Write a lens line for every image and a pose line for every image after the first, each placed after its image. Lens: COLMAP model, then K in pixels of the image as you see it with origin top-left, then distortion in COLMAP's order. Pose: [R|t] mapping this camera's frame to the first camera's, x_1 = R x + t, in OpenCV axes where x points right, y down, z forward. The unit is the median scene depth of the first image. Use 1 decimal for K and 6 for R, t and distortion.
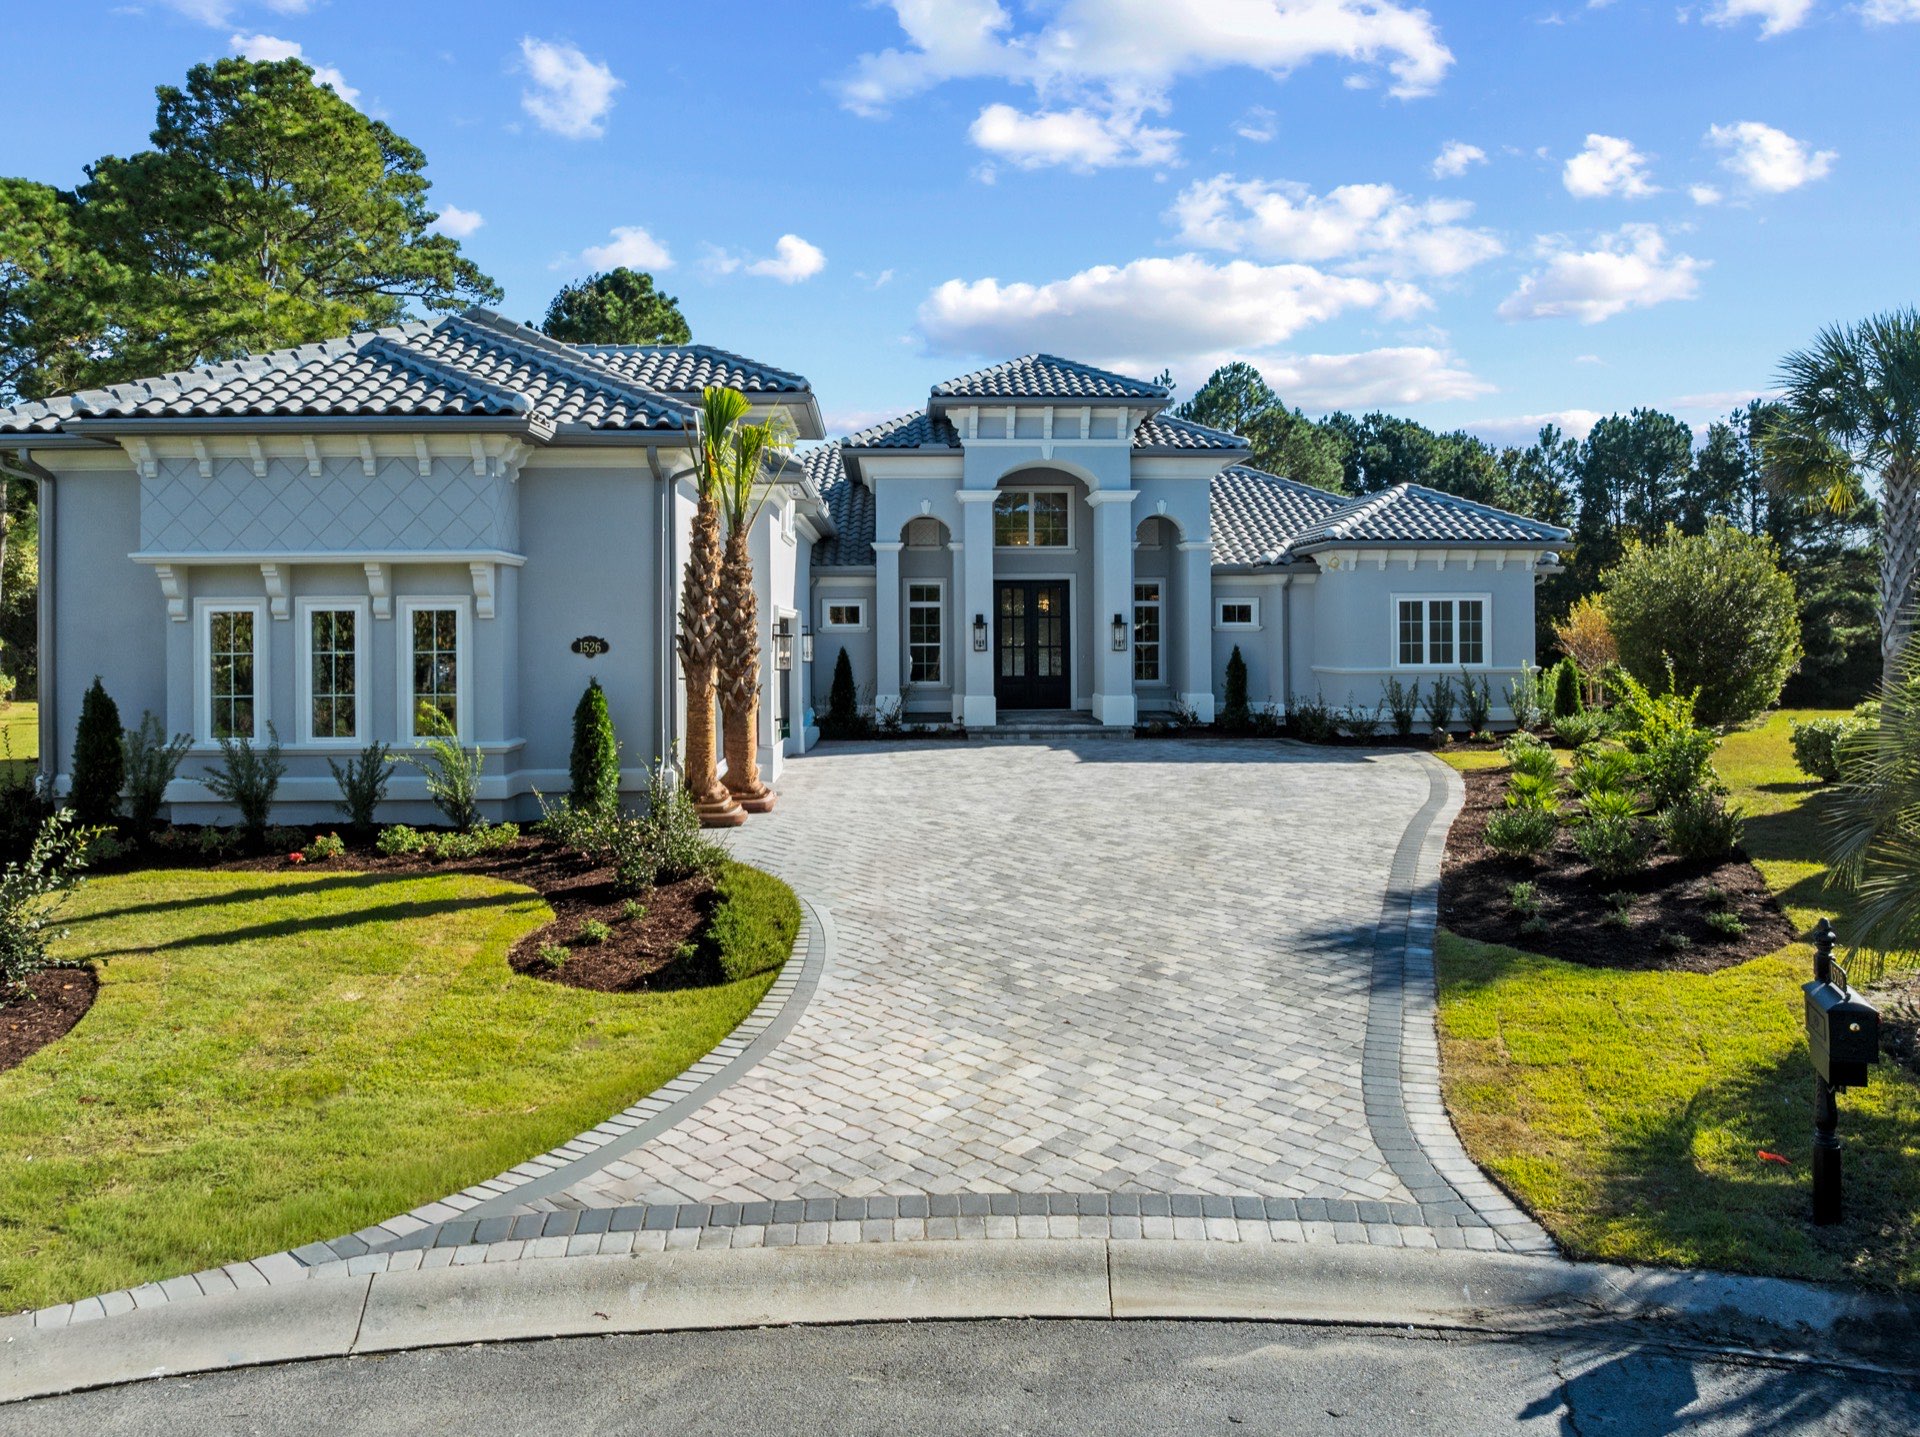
lens RADIAL K [[1396.3, 0, 960.4], [0, 1396.3, 619.6], [0, 0, 1]] dist [-0.020704, -0.000053]
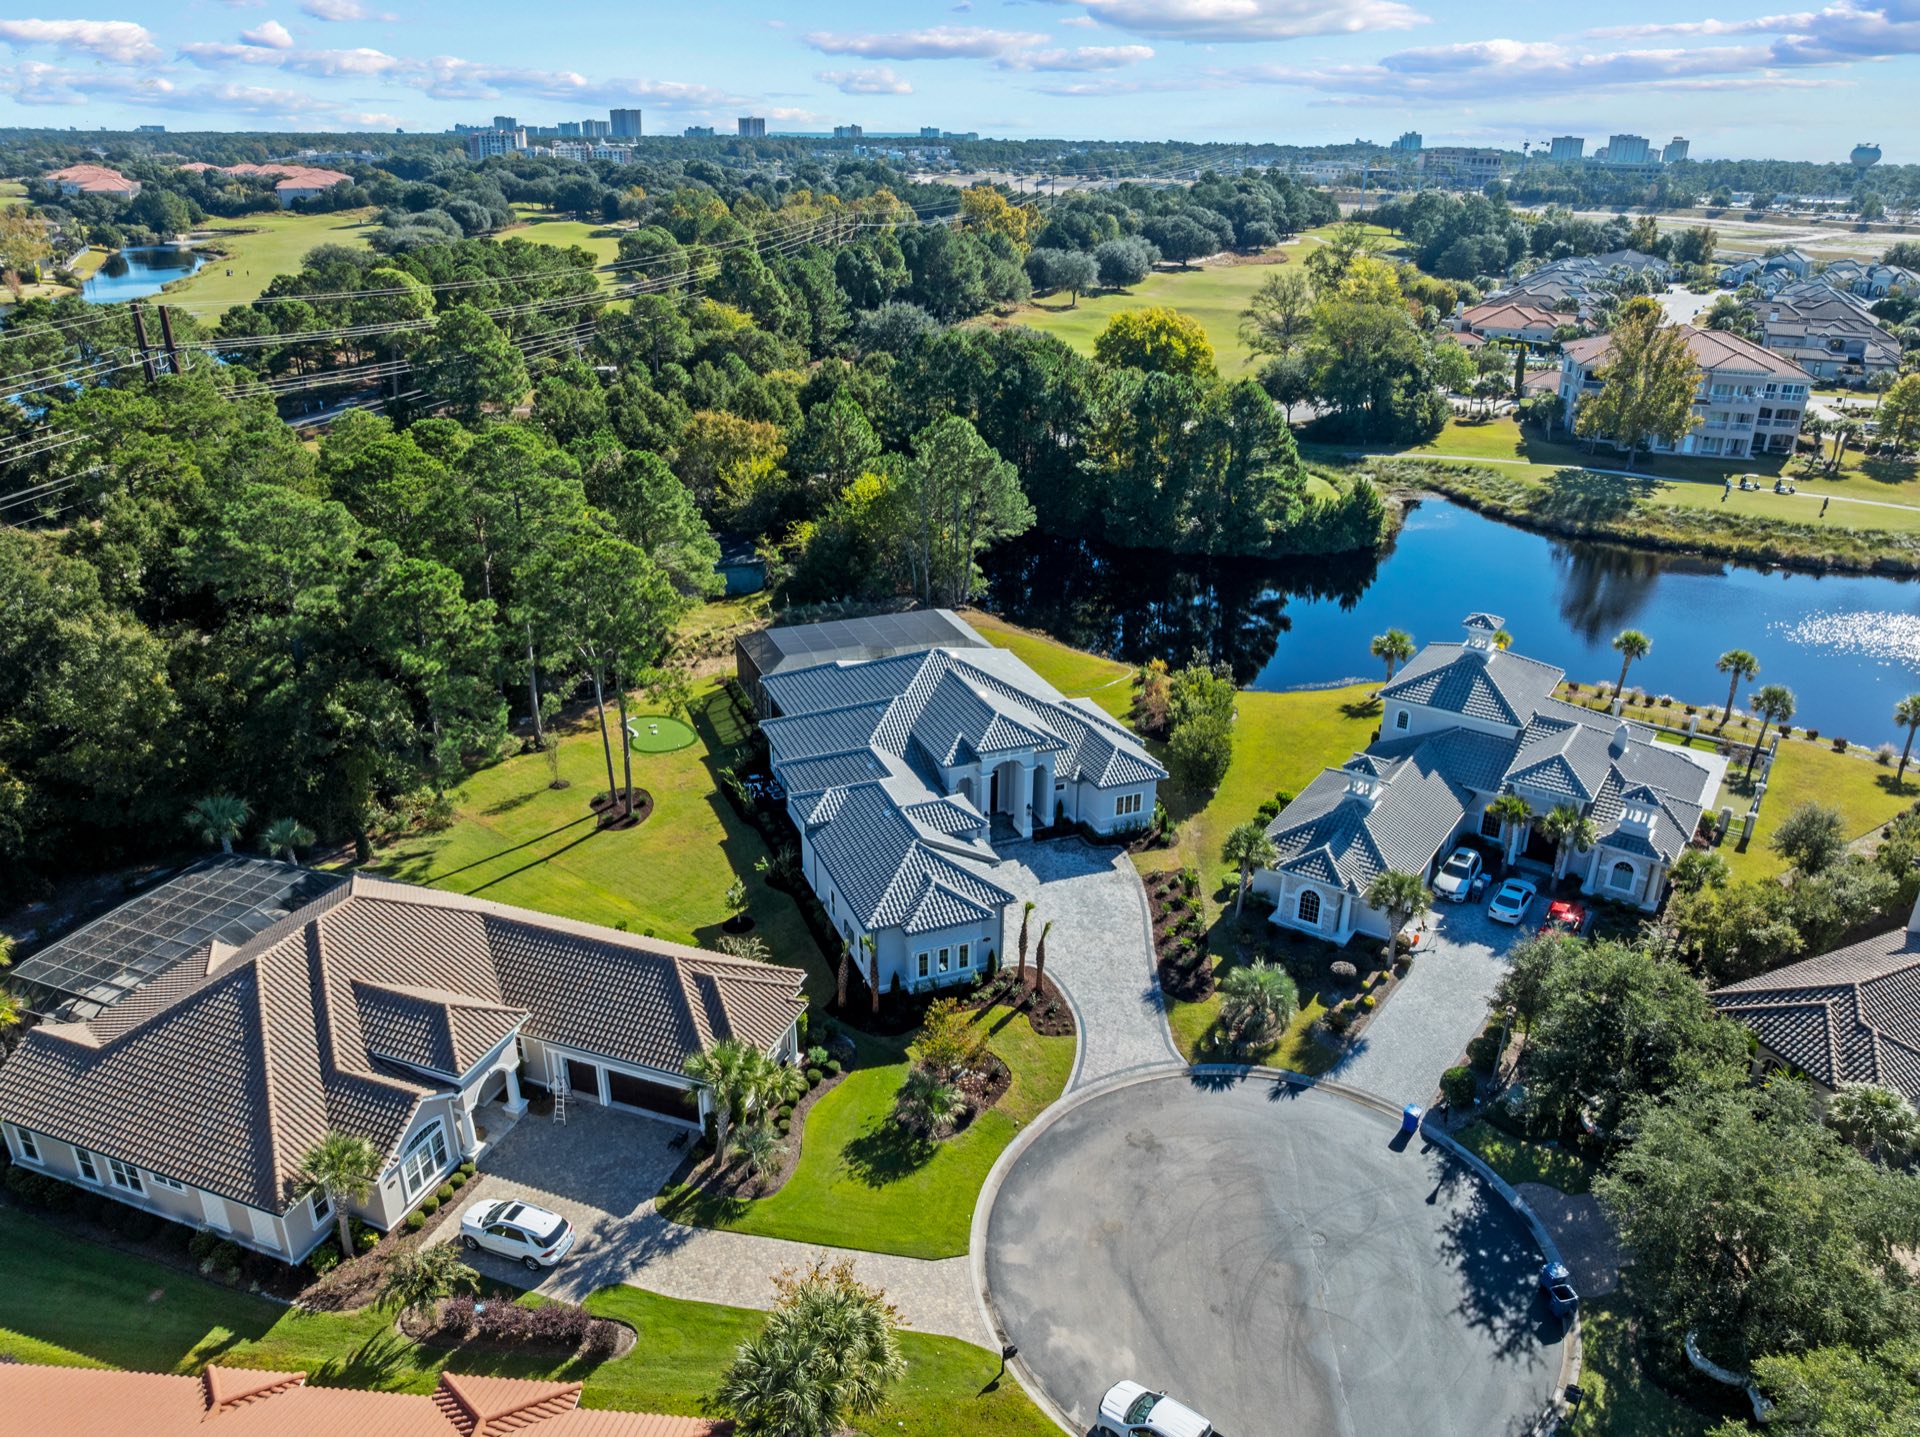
lens RADIAL K [[1361.8, 0, 960.0], [0, 1361.8, 718.5], [0, 0, 1]] dist [-0.035890, -0.005379]
pose [[0.943456, -0.118702, 0.309517, -0.910777], [-0.019044, 0.912743, 0.408091, -1.363870], [-0.330951, -0.390910, 0.858872, -1.393832]]
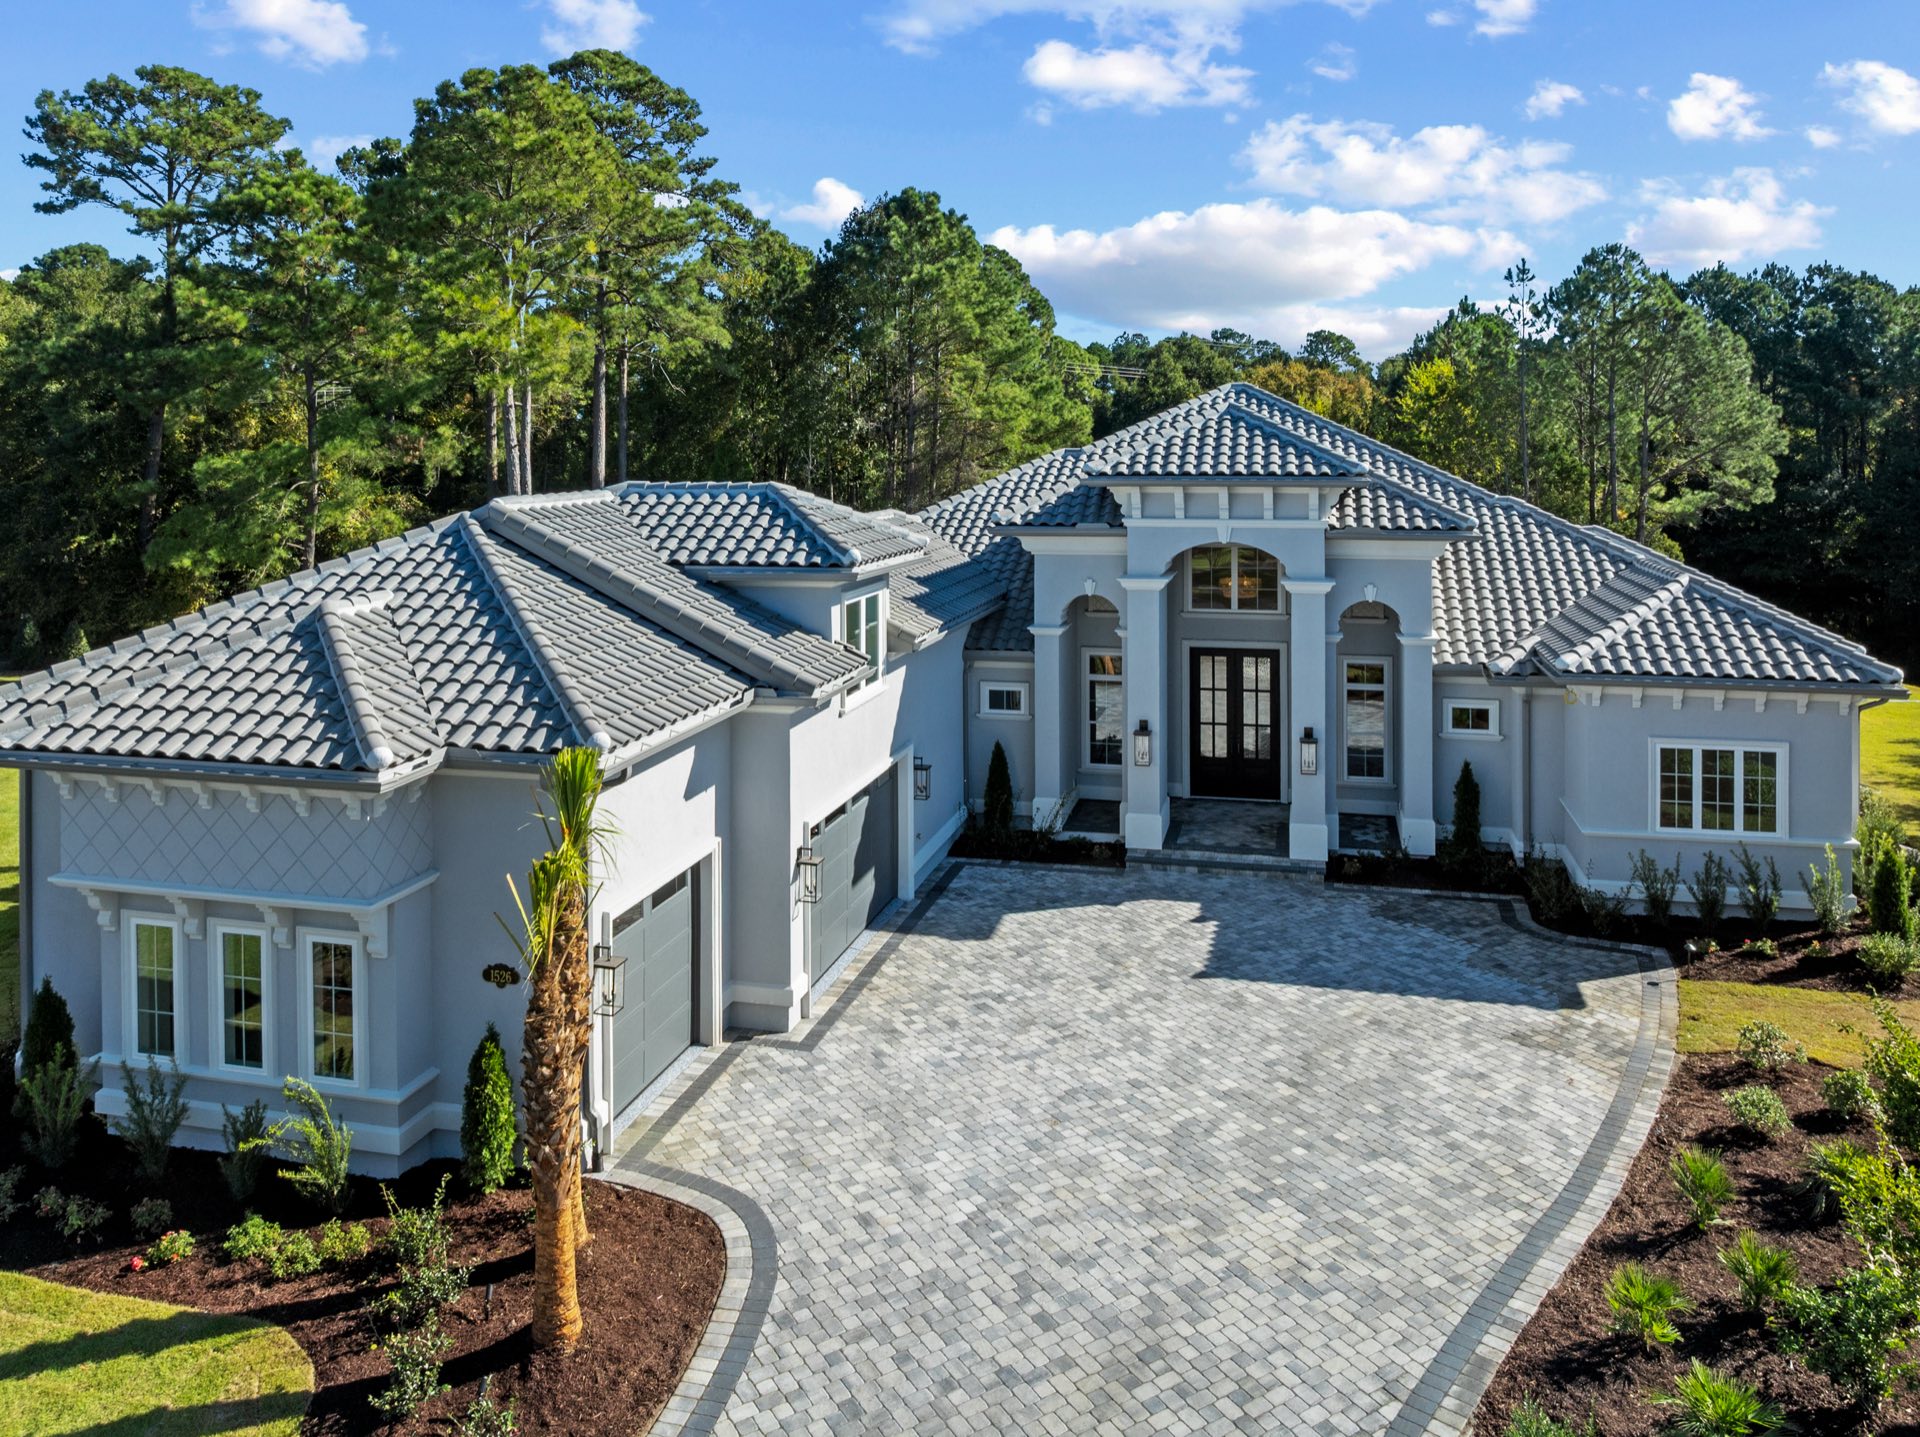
lens RADIAL K [[1439.4, 0, 961.3], [0, 1439.4, 426.9], [0, 0, 1]] dist [-0.026816, -0.008039]
pose [[0.959636, 0.000180, -0.281245, 0.155611], [-0.000011, 1.000000, 0.000601, -0.186638], [0.281245, -0.000574, 0.959636, 0.109029]]
